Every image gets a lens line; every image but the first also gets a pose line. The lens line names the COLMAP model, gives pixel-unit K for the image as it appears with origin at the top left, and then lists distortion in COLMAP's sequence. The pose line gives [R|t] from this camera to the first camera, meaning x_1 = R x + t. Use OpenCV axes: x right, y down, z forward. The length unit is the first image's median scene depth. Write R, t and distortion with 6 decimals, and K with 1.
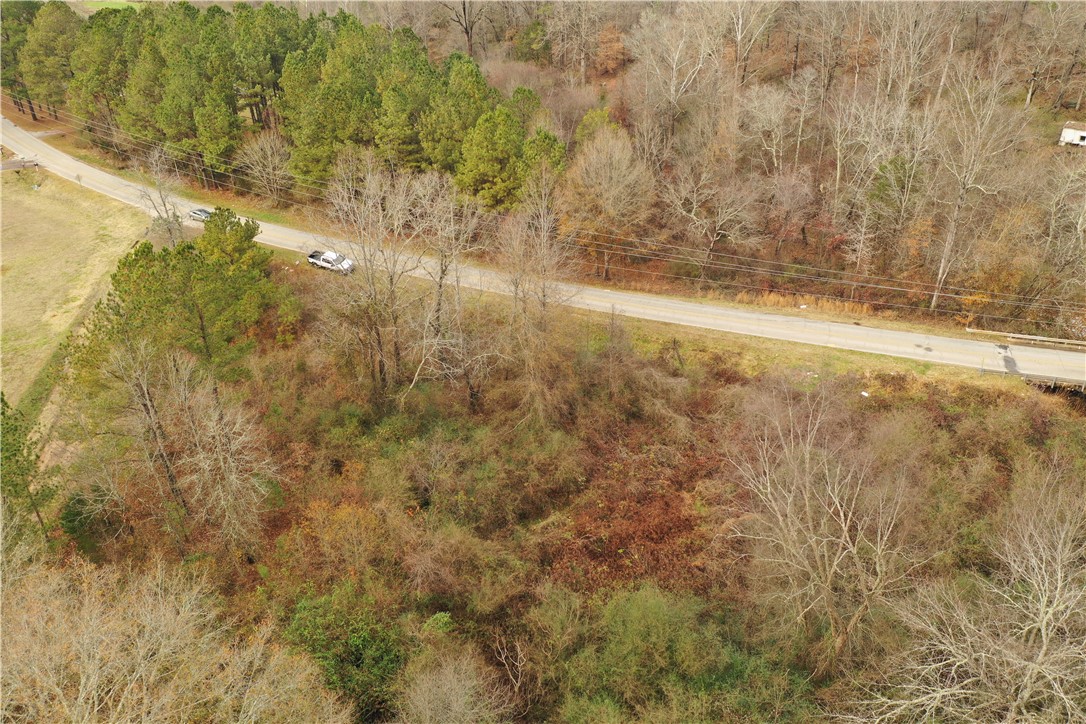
lens RADIAL K [[854.1, 0, 542.2], [0, 854.1, 362.7], [0, 0, 1]] dist [-0.005258, -0.000769]
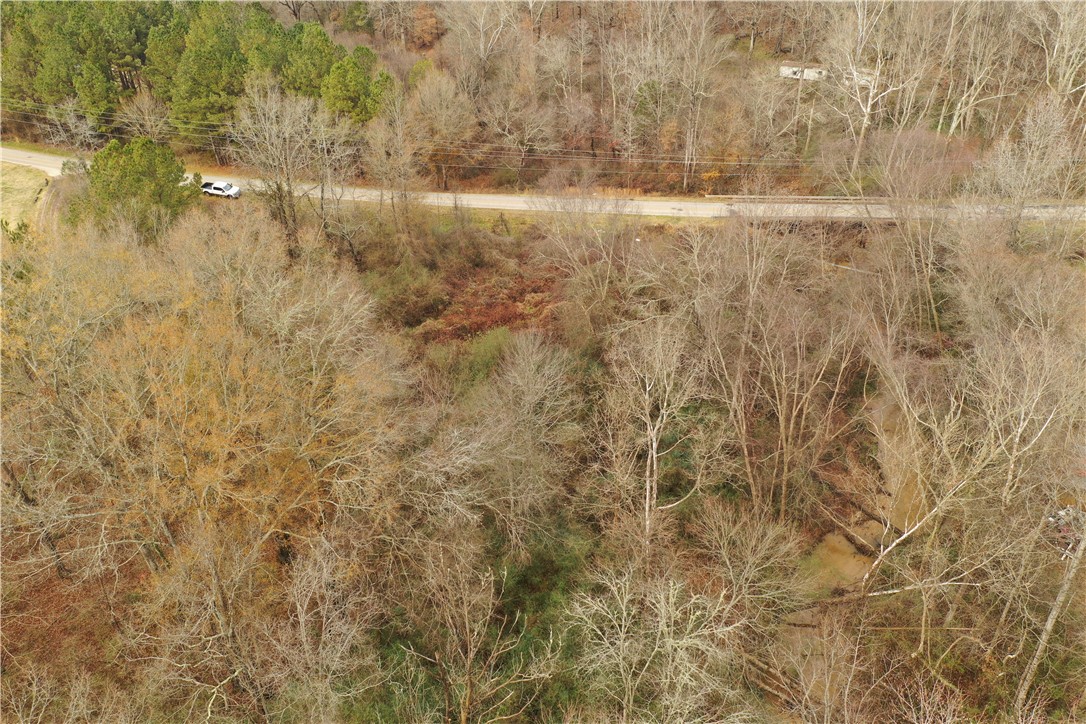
lens RADIAL K [[854.1, 0, 544.3], [0, 854.1, 360.3], [0, 0, 1]] dist [-0.005258, -0.000769]
pose [[0.976832, -0.107370, 0.185123, -0.046440], [0.107277, 0.994173, 0.010546, 0.163798], [-0.185177, 0.009558, 0.982659, -0.291756]]
